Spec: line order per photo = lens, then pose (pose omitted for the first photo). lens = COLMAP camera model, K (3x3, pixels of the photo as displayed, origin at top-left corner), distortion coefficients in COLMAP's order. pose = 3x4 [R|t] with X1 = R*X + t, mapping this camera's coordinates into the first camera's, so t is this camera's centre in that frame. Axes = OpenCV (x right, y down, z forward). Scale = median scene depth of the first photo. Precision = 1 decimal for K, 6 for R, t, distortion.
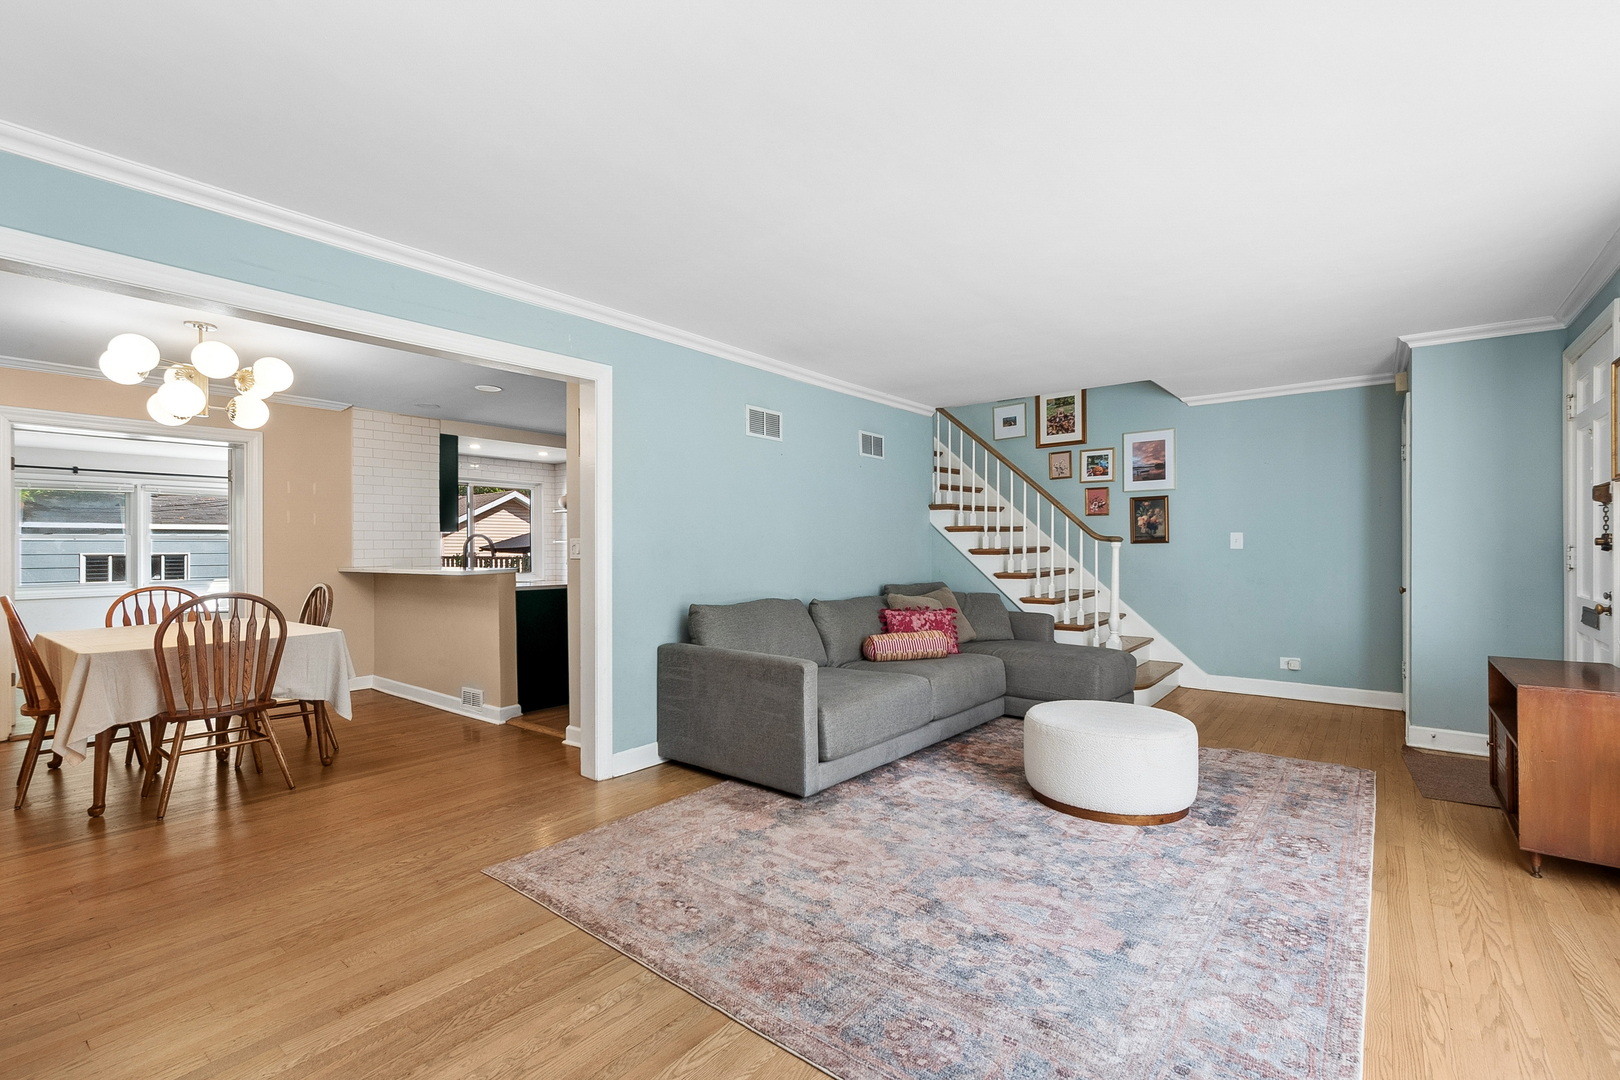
lens RADIAL K [[709.6, 0, 823.9], [0, 709.6, 547.6], [0, 0, 1]] dist [0.000026, -0.001185]
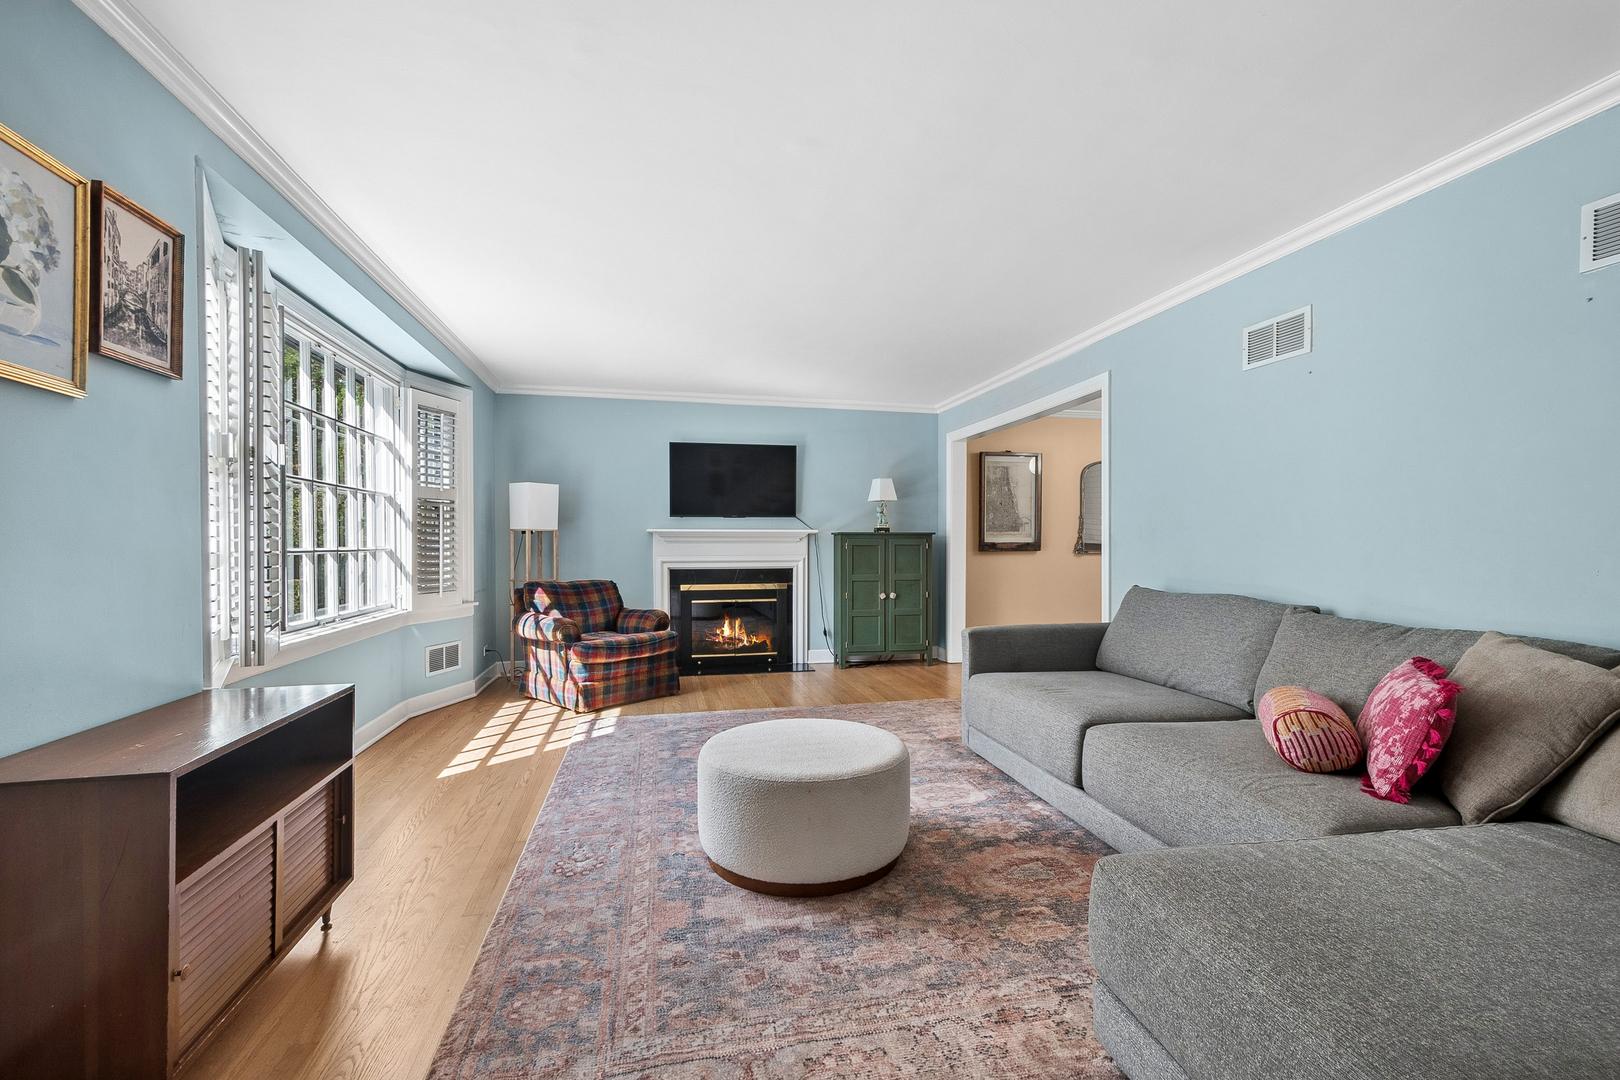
lens RADIAL K [[709.6, 0, 823.9], [0, 709.6, 547.6], [0, 0, 1]] dist [0.000026, -0.001185]
pose [[-0.622163, 0.010498, -0.782817, 0.941317], [0.005793, 0.999944, 0.008805, 0.019448], [0.782866, 0.000943, -0.622189, 1.429584]]
